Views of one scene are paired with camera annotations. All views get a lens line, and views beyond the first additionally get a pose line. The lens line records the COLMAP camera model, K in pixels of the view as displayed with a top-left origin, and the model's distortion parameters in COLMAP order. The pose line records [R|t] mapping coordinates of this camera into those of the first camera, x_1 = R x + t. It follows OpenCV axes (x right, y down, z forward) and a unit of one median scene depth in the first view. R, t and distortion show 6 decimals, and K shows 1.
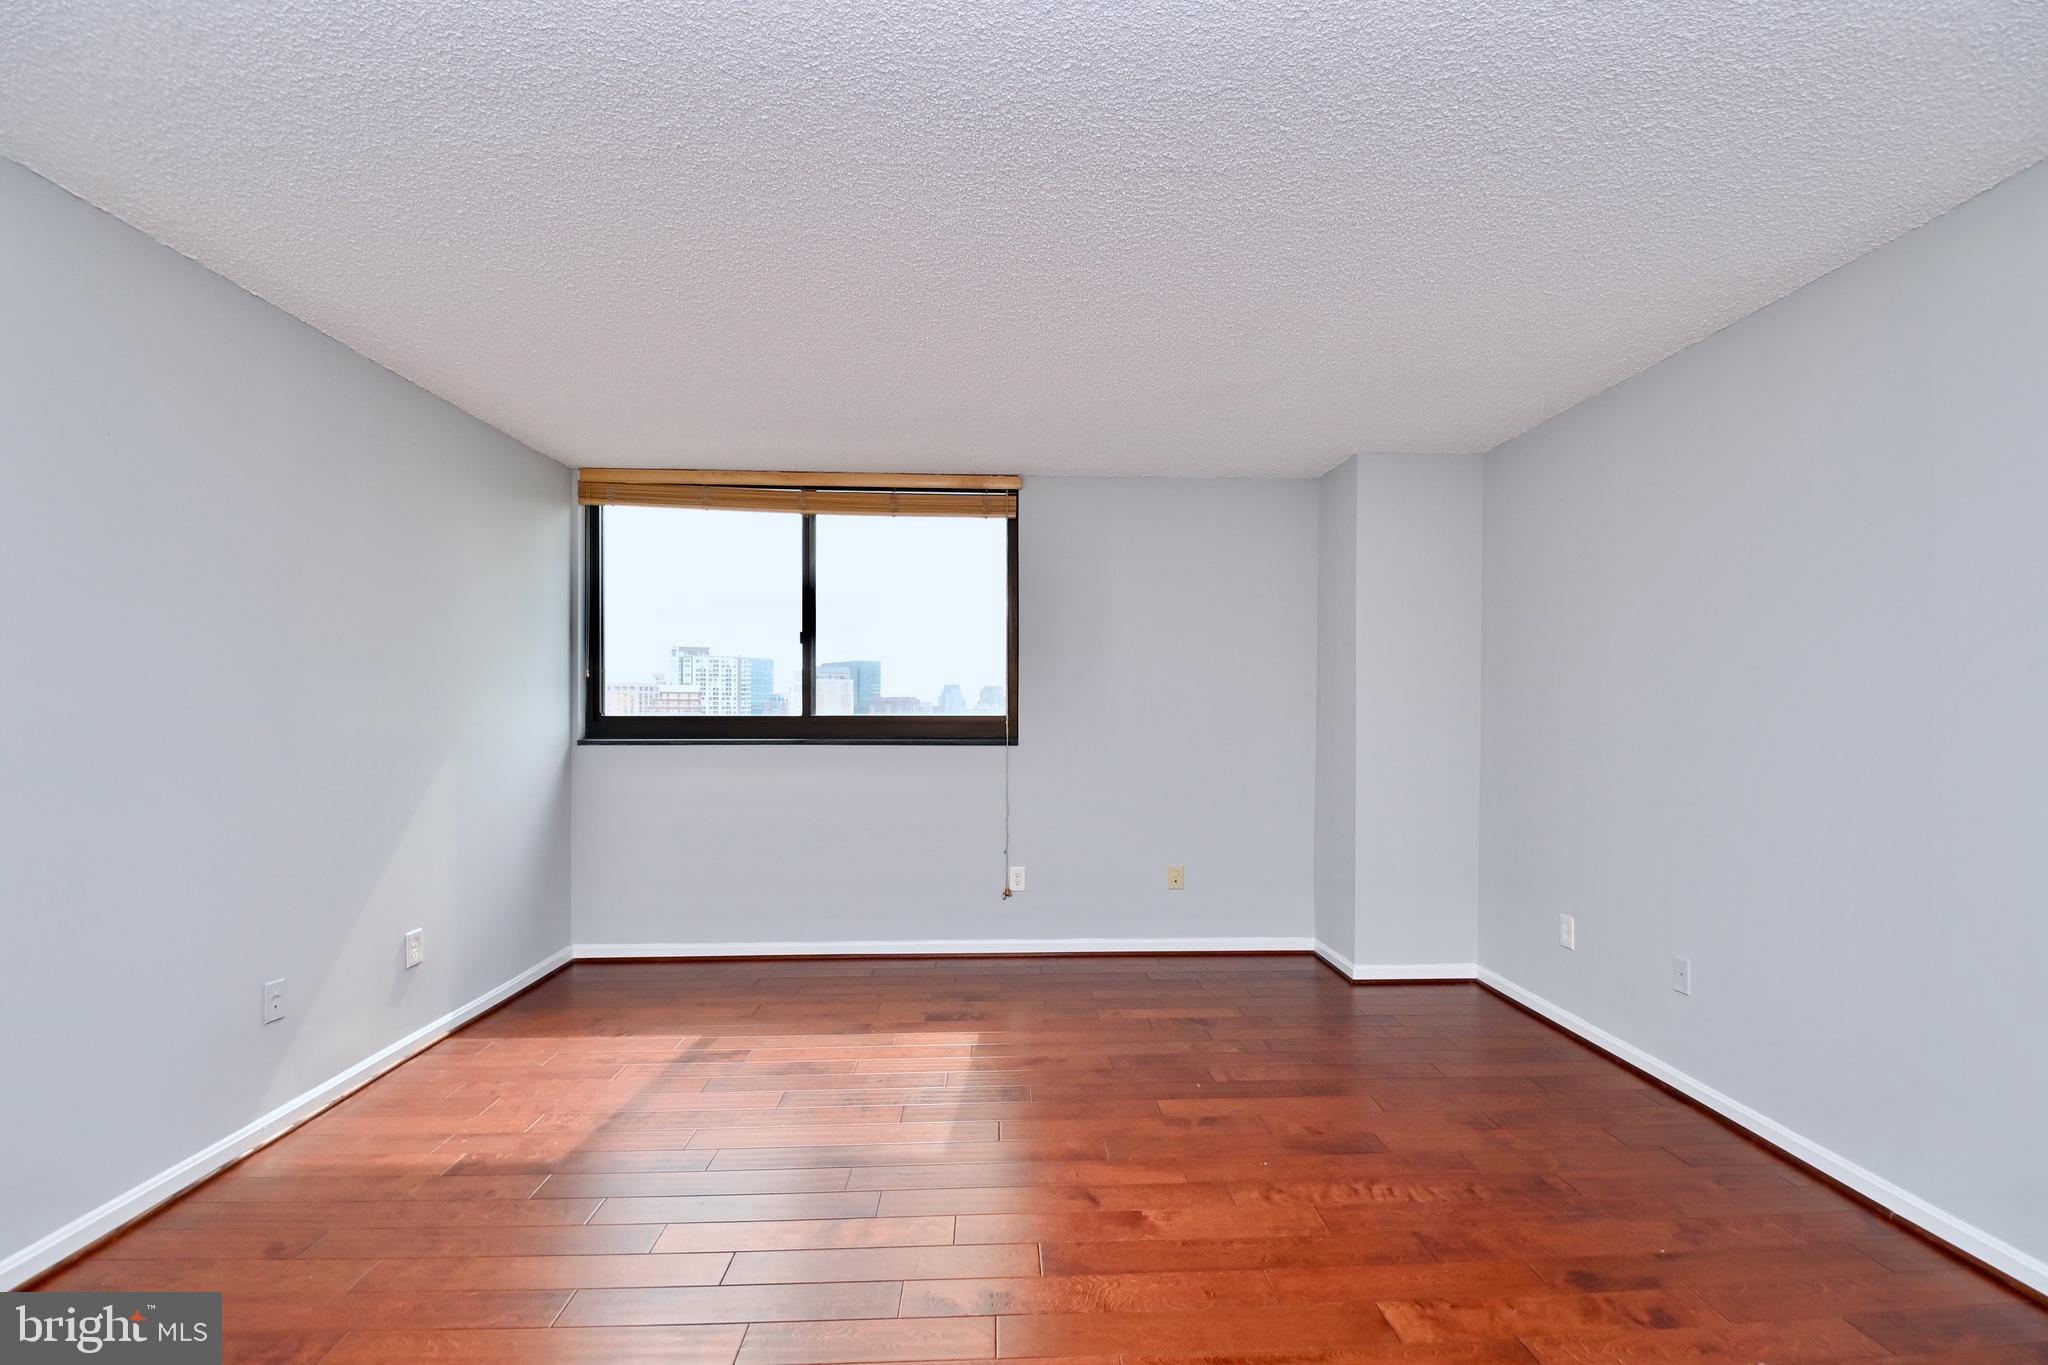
lens RADIAL K [[906.2, 0, 1043.7], [0, 906.2, 685.2], [0, 0, 1]] dist [0.007923, -0.014906]
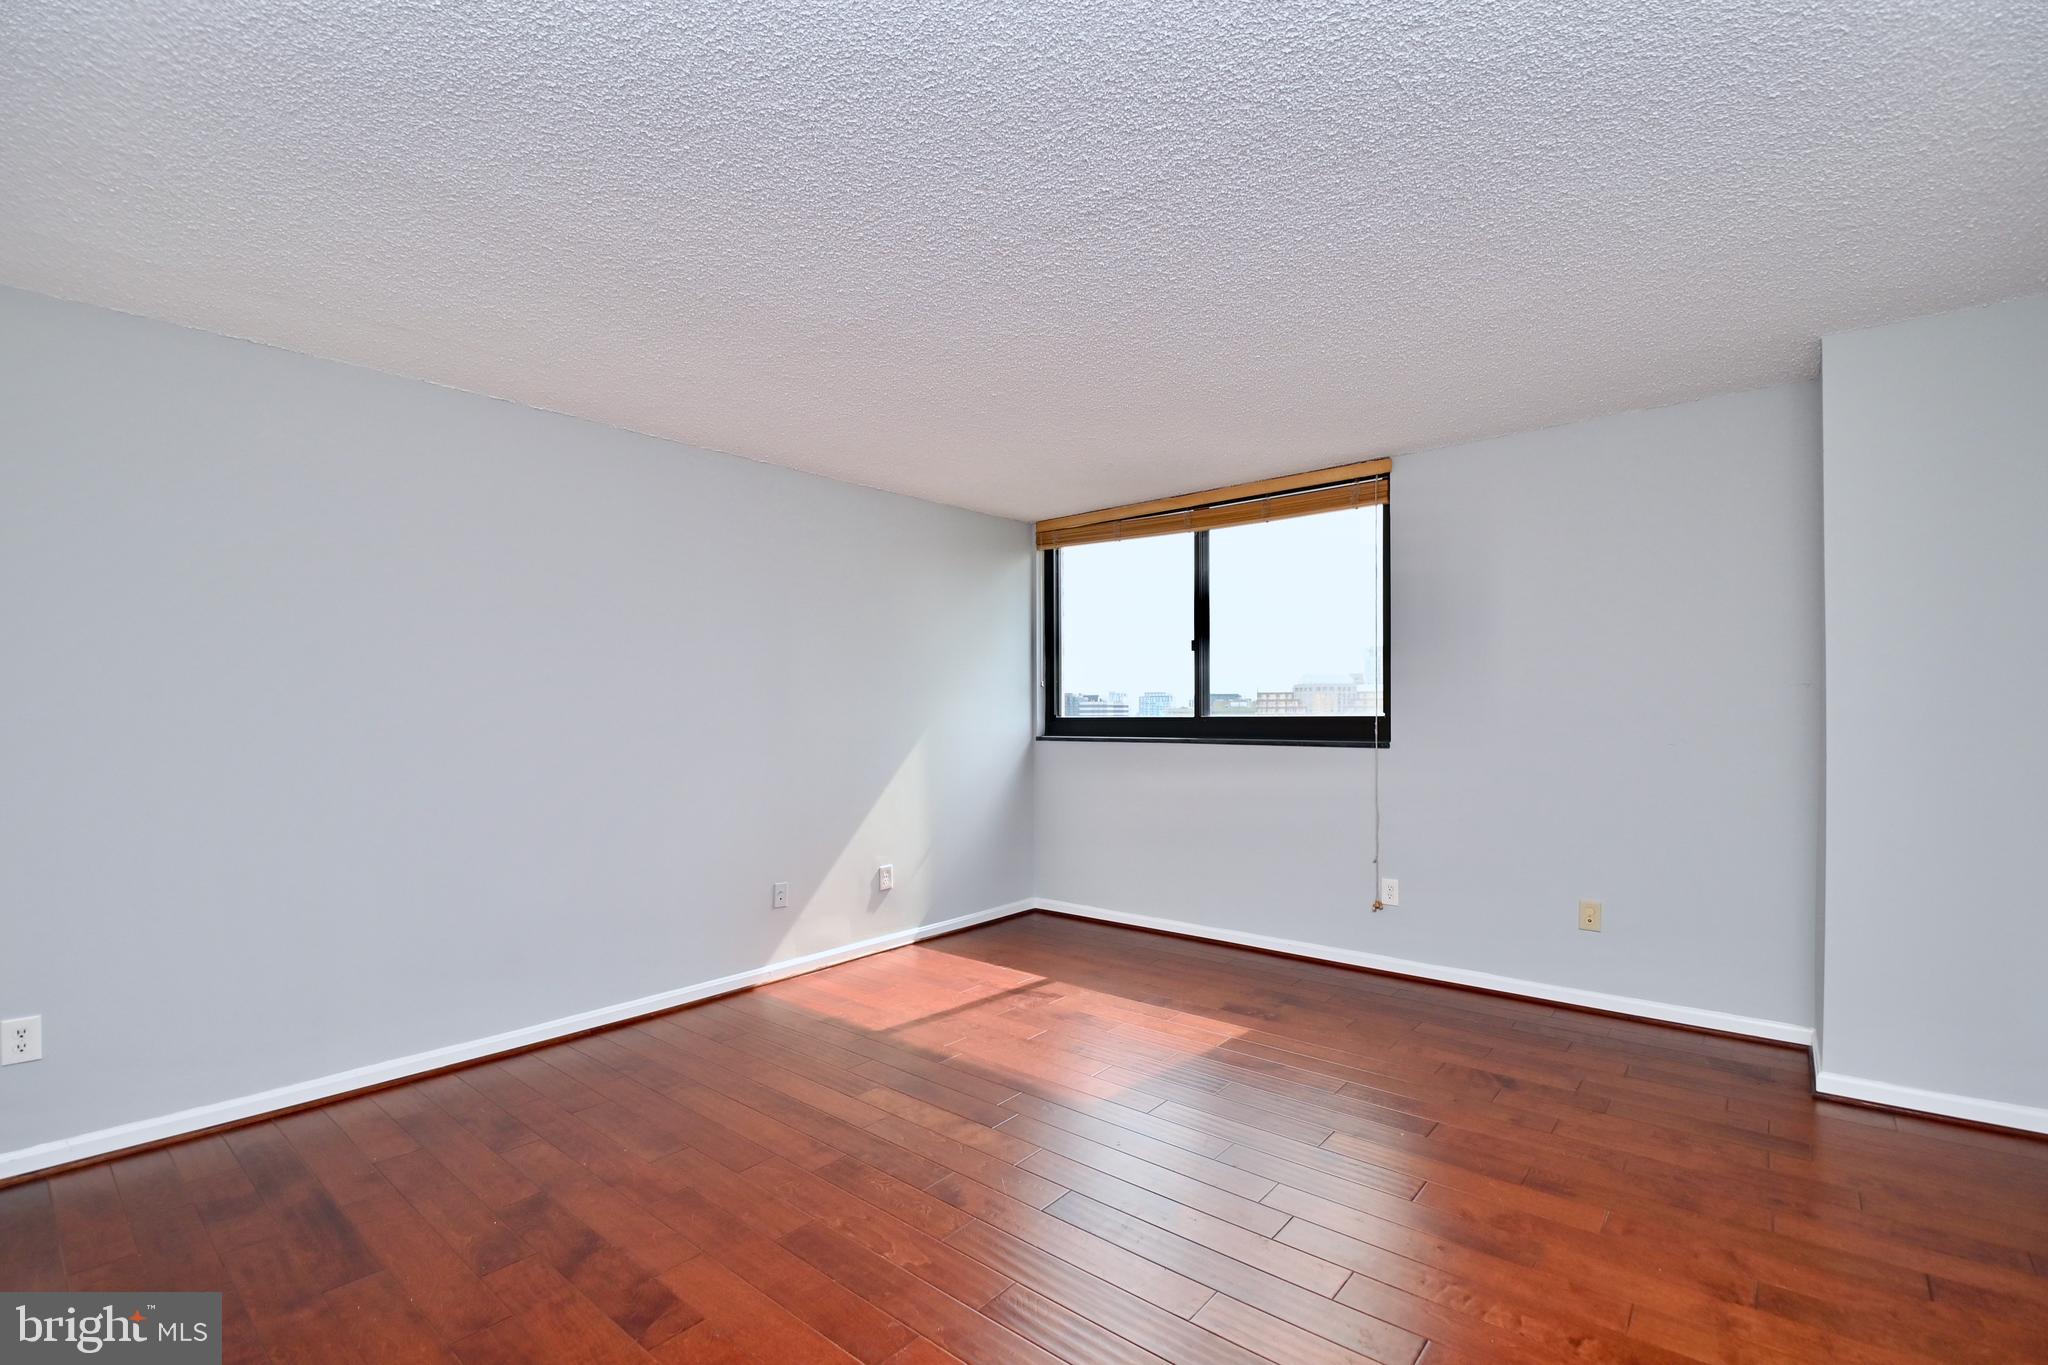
lens RADIAL K [[906.2, 0, 1032.4], [0, 906.2, 678.8], [0, 0, 1]] dist [0.007923, -0.014906]
pose [[0.725664, -0.031864, -0.687312, 0.351978], [0.027980, 0.999467, -0.016794, 0.000893], [0.687481, -0.007044, 0.726169, 0.075062]]
